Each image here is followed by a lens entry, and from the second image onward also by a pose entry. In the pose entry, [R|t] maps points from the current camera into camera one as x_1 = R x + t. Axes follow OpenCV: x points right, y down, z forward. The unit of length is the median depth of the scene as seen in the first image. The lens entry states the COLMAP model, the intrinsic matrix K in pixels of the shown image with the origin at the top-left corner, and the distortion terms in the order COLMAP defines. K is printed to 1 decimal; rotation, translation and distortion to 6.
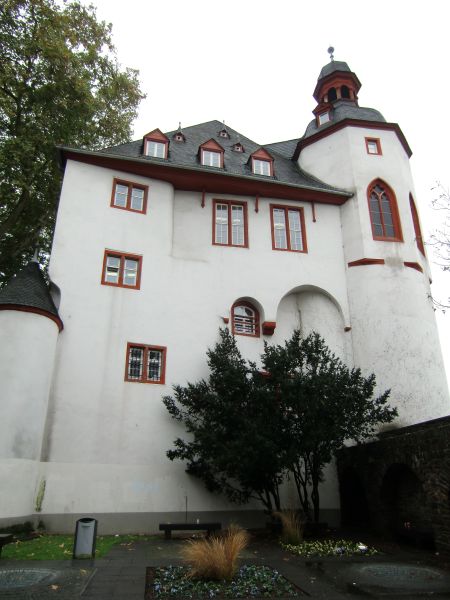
lens RADIAL K [[435.2, 0, 225.0], [0, 435.2, 300.0], [0, 0, 1]] dist [-0.026523, 0.001066]
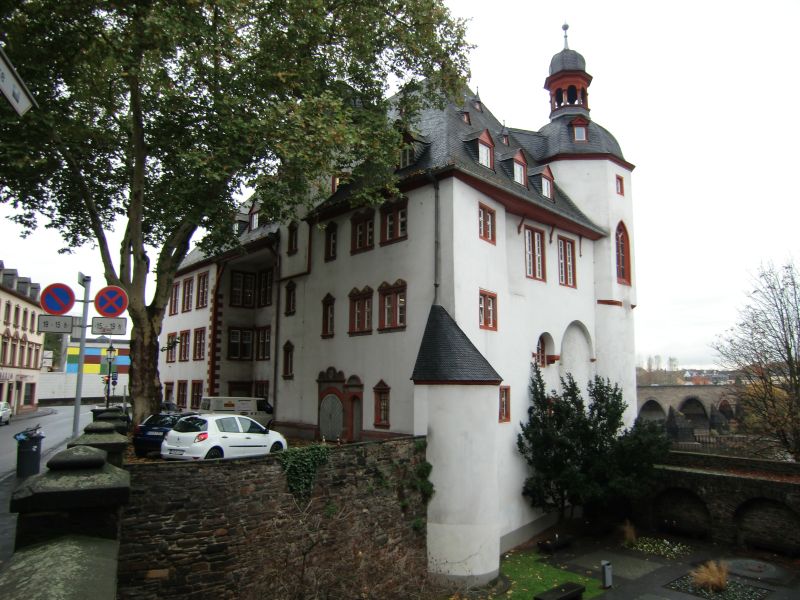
lens RADIAL K [[559.0, 0, 400.0], [0, 559.0, 300.0], [0, 0, 1]] dist [0.004005, 0.001993]
pose [[0.836867, 0.083261, 0.541036, -0.939478], [-0.209913, 0.961619, 0.176706, -0.234838], [-0.505558, -0.261450, 0.822225, 0.059238]]
